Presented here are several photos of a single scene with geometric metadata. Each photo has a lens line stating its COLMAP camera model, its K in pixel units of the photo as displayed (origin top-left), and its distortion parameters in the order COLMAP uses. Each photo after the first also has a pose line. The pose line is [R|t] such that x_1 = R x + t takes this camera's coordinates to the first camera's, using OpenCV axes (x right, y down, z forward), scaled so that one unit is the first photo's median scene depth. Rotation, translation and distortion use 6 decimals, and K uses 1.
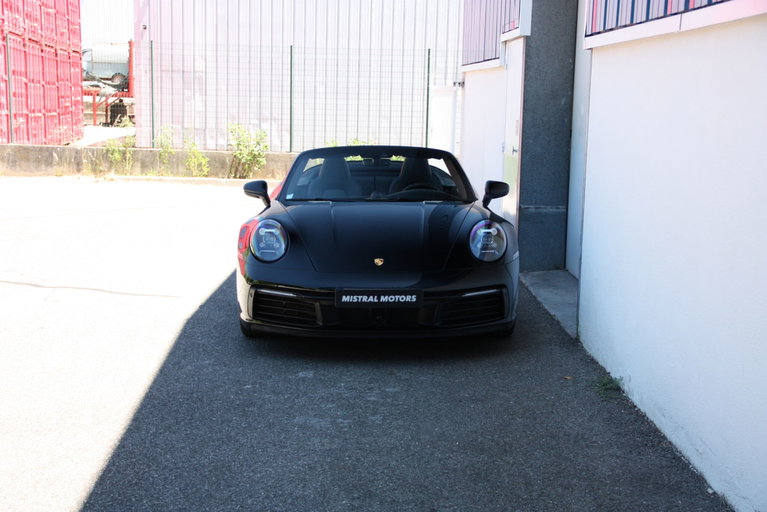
lens RADIAL K [[1121.3, 0, 379.0], [0, 1121.3, 261.4], [0, 0, 1]] dist [0.081385, 0.000000]
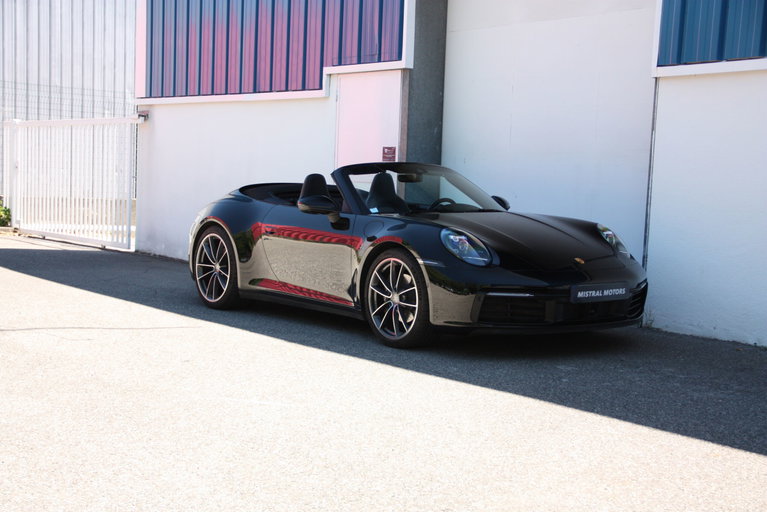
lens RADIAL K [[1121.3, 0, 383.6], [0, 1121.3, 258.7], [0, 0, 1]] dist [0.081385, 0.000000]
pose [[0.806156, -0.033094, 0.590776, -0.526789], [0.064808, 0.997366, -0.032565, 0.014224], [-0.588143, 0.064540, 0.806178, 0.159956]]
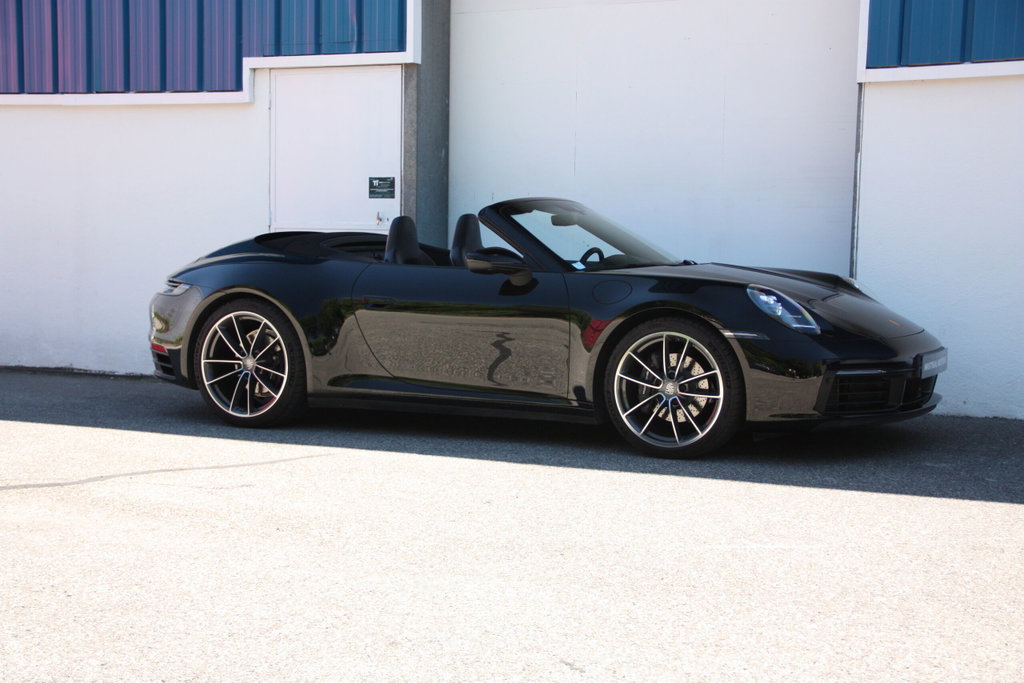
lens RADIAL K [[1533.5, 0, 511.6], [0, 1533.5, 340.8], [0, 0, 1]] dist [0.165213, 0.000000]
pose [[0.474640, -0.068669, 0.877497, -0.746134], [0.120355, 0.992651, 0.012580, -0.023122], [-0.871912, 0.099640, 0.479417, 0.470618]]
